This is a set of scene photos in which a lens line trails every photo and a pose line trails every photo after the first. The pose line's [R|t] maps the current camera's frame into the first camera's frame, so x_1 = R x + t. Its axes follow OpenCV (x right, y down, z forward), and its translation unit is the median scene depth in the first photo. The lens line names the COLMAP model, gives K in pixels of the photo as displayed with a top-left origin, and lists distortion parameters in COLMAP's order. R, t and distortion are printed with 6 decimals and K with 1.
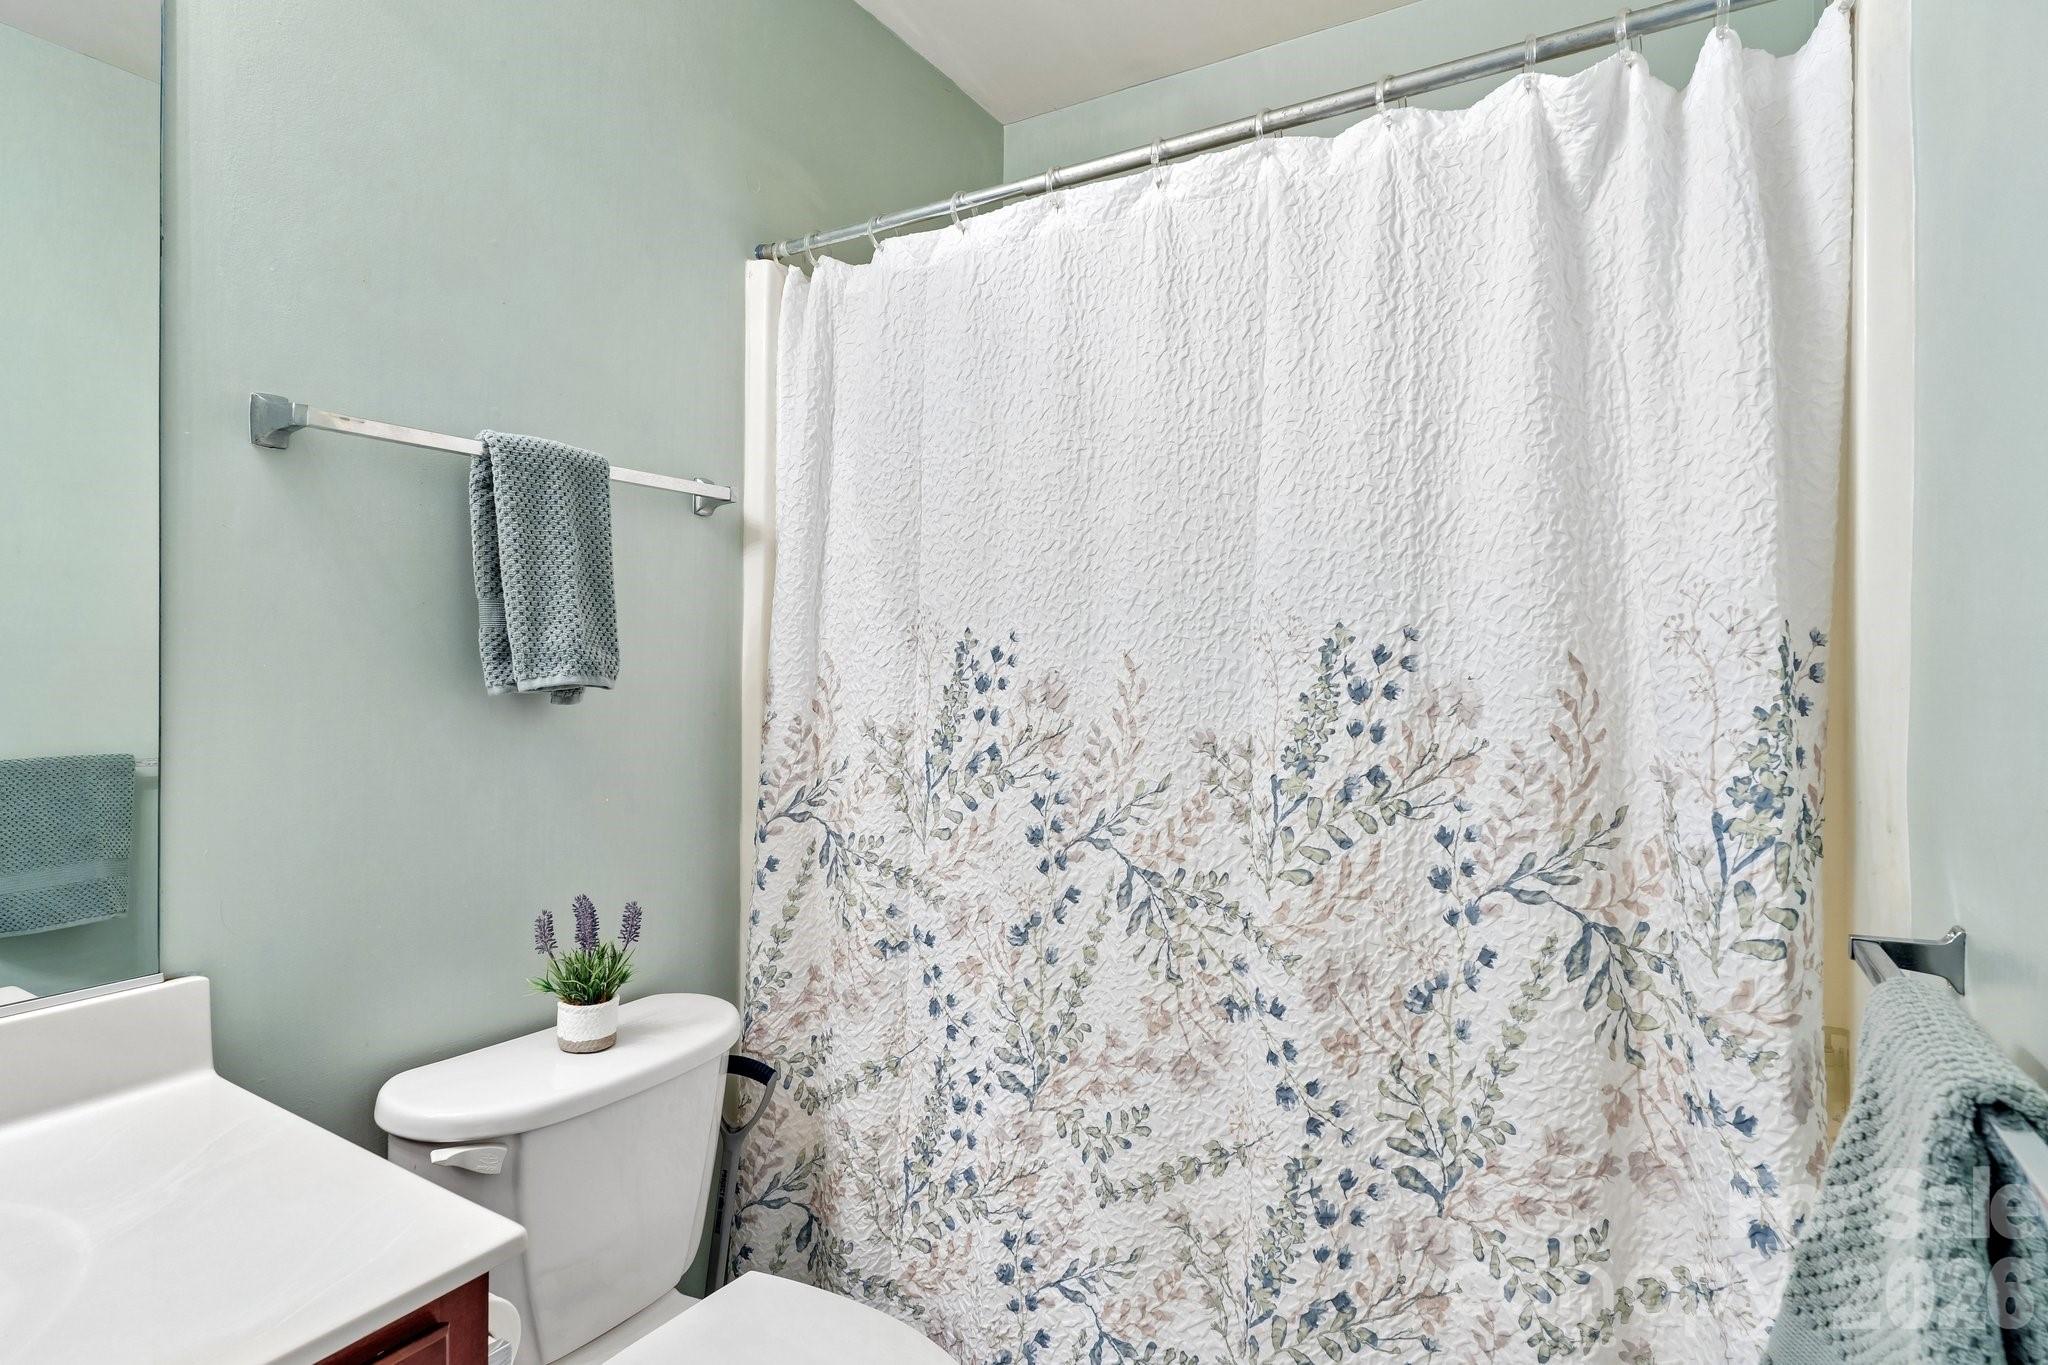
lens RADIAL K [[1013.9, 0, 1022.5], [0, 1013.9, 669.9], [0, 0, 1]] dist [-0.001272, 0.000103]
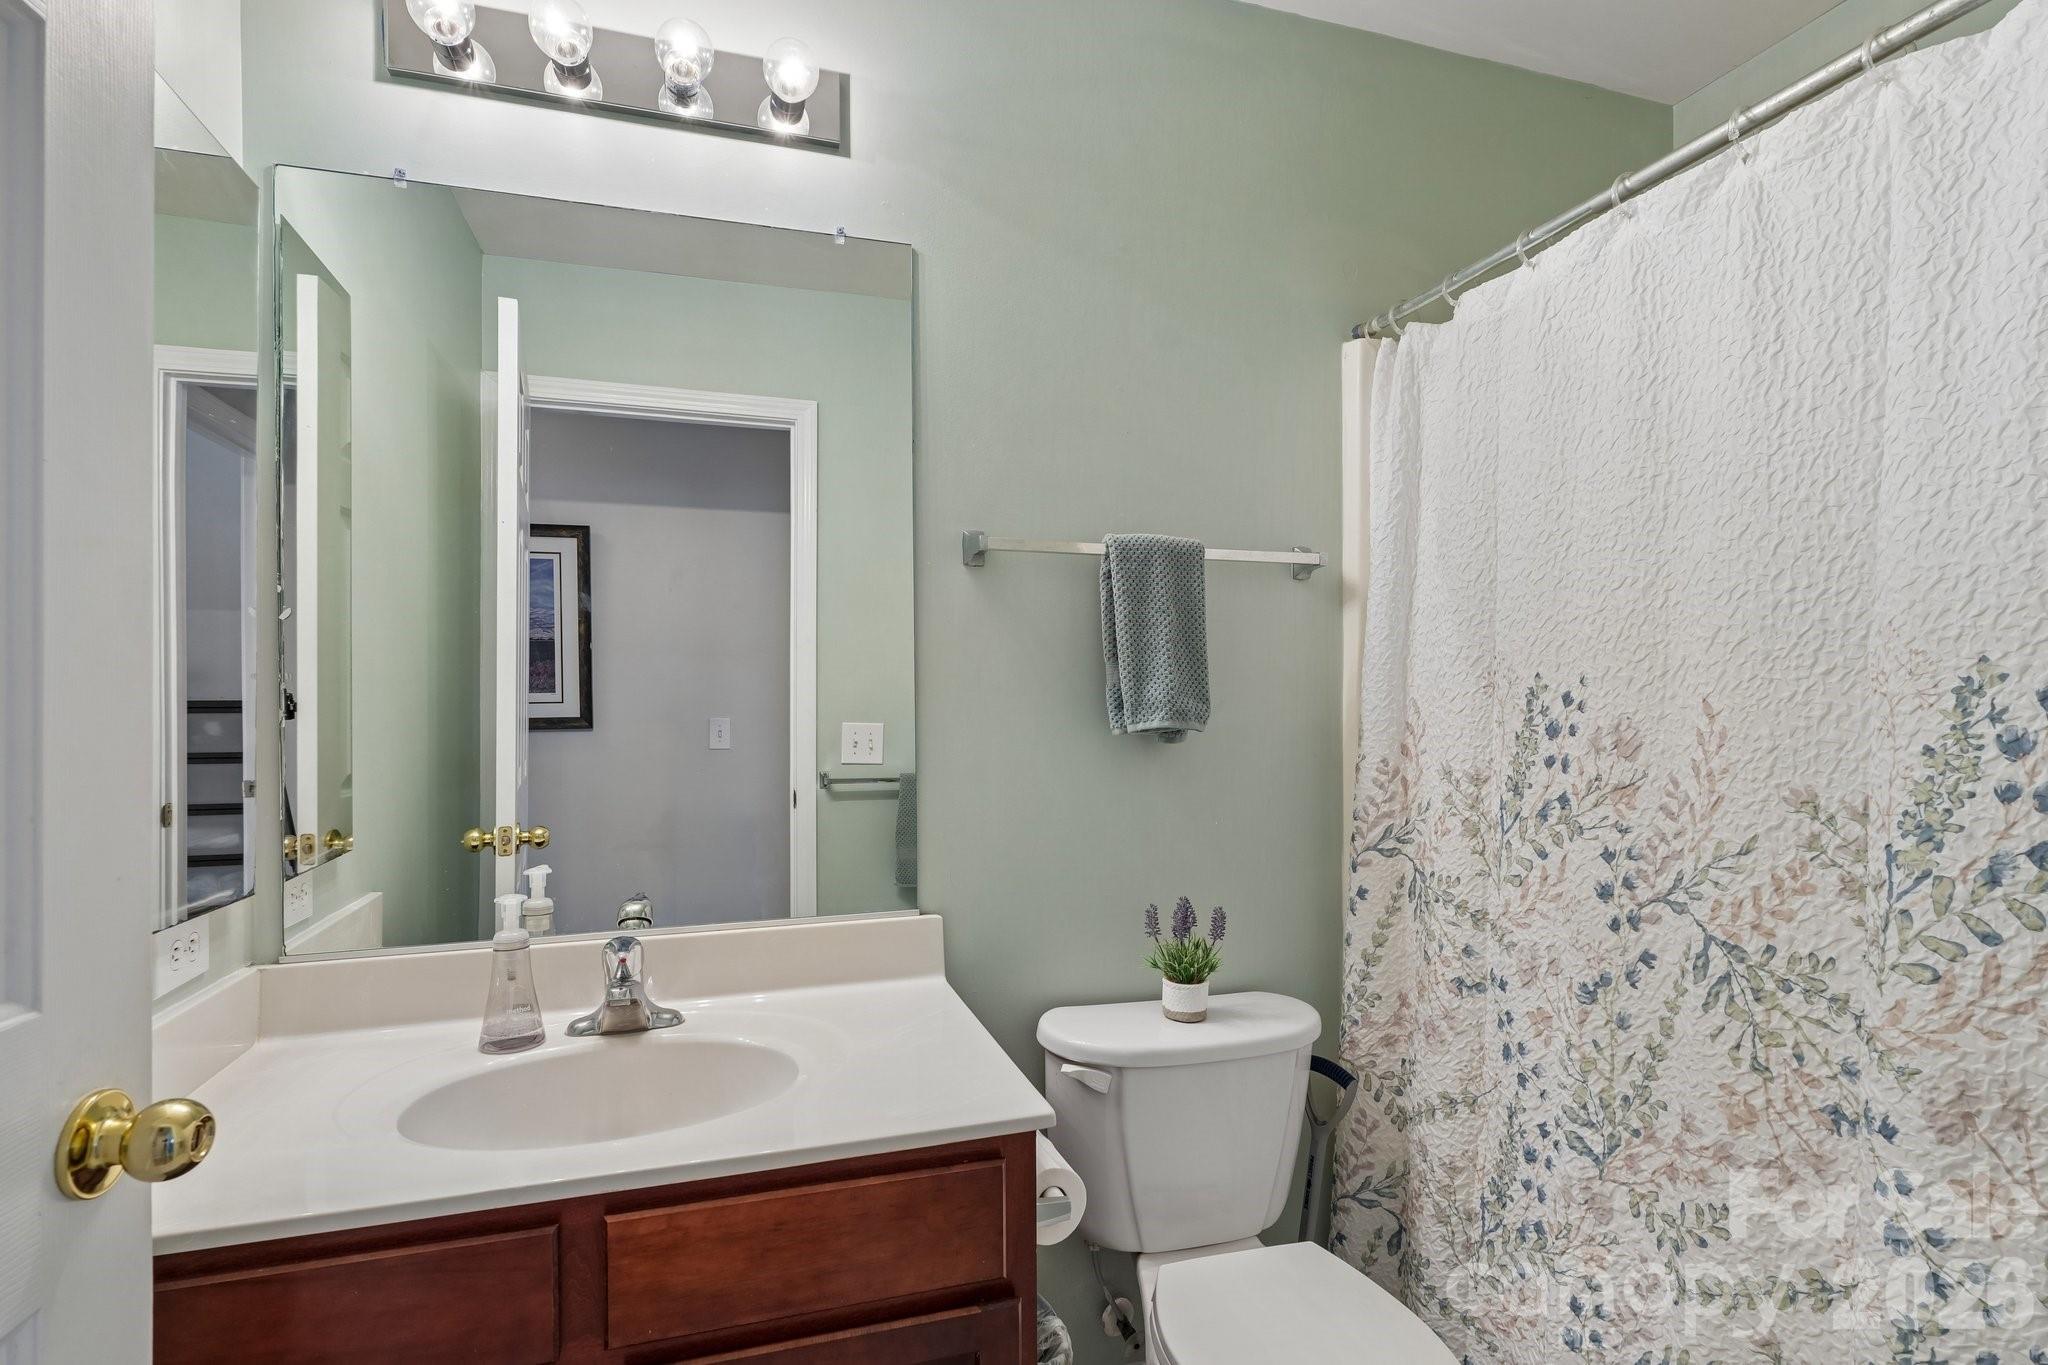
lens RADIAL K [[1013.9, 0, 1095.4], [0, 1013.9, 726.3], [0, 0, 1]] dist [-0.001272, 0.000103]
pose [[0.778292, 0.006651, -0.627867, 0.242560], [0.001767, 0.999917, 0.012783, -0.003239], [0.627900, -0.011059, 0.778216, -0.034379]]
